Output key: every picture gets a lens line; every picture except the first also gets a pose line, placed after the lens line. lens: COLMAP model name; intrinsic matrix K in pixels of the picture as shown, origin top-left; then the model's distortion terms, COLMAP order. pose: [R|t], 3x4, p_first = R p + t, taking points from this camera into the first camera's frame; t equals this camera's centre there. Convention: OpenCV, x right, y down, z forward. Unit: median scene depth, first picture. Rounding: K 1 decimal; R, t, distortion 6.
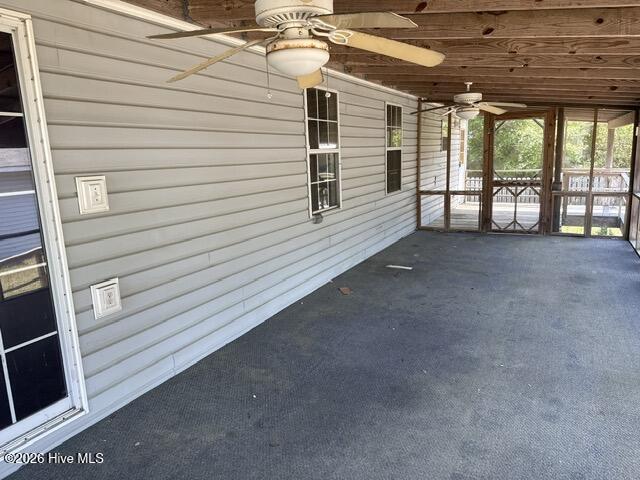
lens RADIAL K [[449.2, 0, 320.0], [0, 449.2, 240.0], [0, 0, 1]] dist [0.058370, -0.060497]
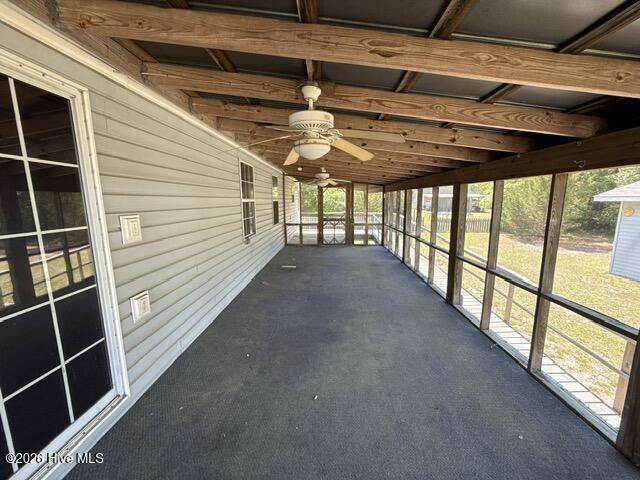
lens RADIAL K [[254.8, 0, 320.0], [0, 254.8, 240.0], [0, 0, 1]] dist [0.008612, -0.000158]
pose [[0.902021, -0.037037, 0.430100, -0.244279], [0.056283, 0.997898, -0.032107, -0.009057], [-0.428007, 0.053168, 0.902210, 0.064272]]
